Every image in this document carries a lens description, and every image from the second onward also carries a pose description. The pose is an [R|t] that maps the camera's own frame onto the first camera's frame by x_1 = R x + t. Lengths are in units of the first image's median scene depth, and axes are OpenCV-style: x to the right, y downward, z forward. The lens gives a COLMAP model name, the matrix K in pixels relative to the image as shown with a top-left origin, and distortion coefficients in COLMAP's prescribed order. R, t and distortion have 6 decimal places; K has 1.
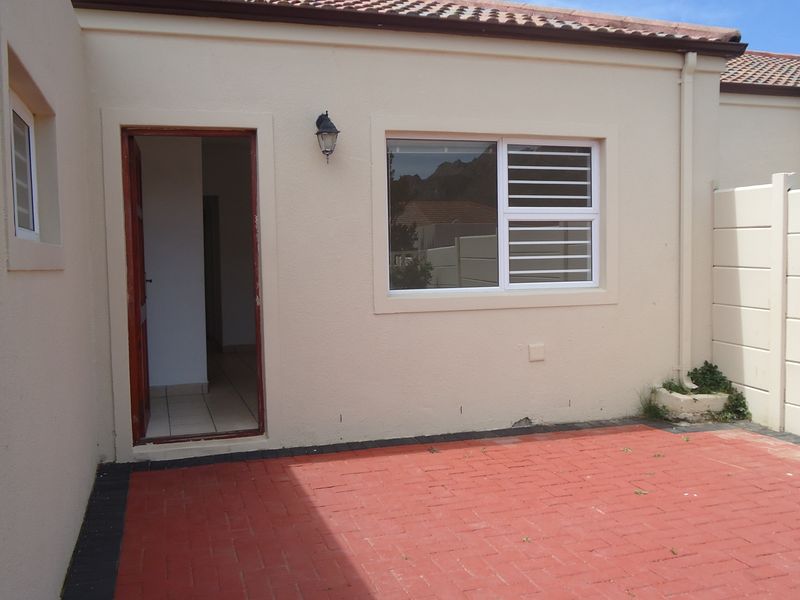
lens RADIAL K [[784.0, 0, 404.3], [0, 784.0, 300.6], [0, 0, 1]] dist [-0.008994, 0.000000]
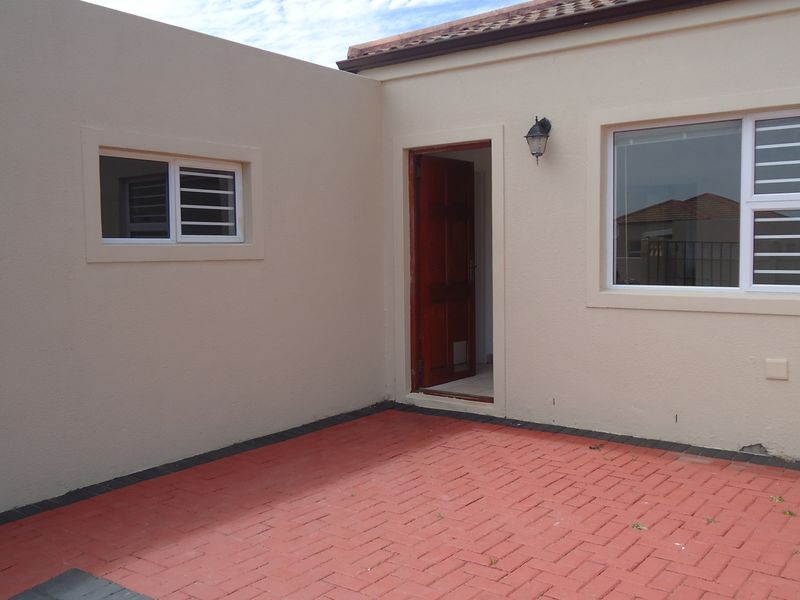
lens RADIAL K [[784.0, 0, 406.6], [0, 784.0, 298.7], [0, 0, 1]] dist [-0.008994, 0.000000]
pose [[0.575553, 0.064806, -0.815193, 0.626598], [-0.050658, 0.997766, 0.043553, -0.024765], [0.816194, 0.016229, 0.577550, 0.206732]]
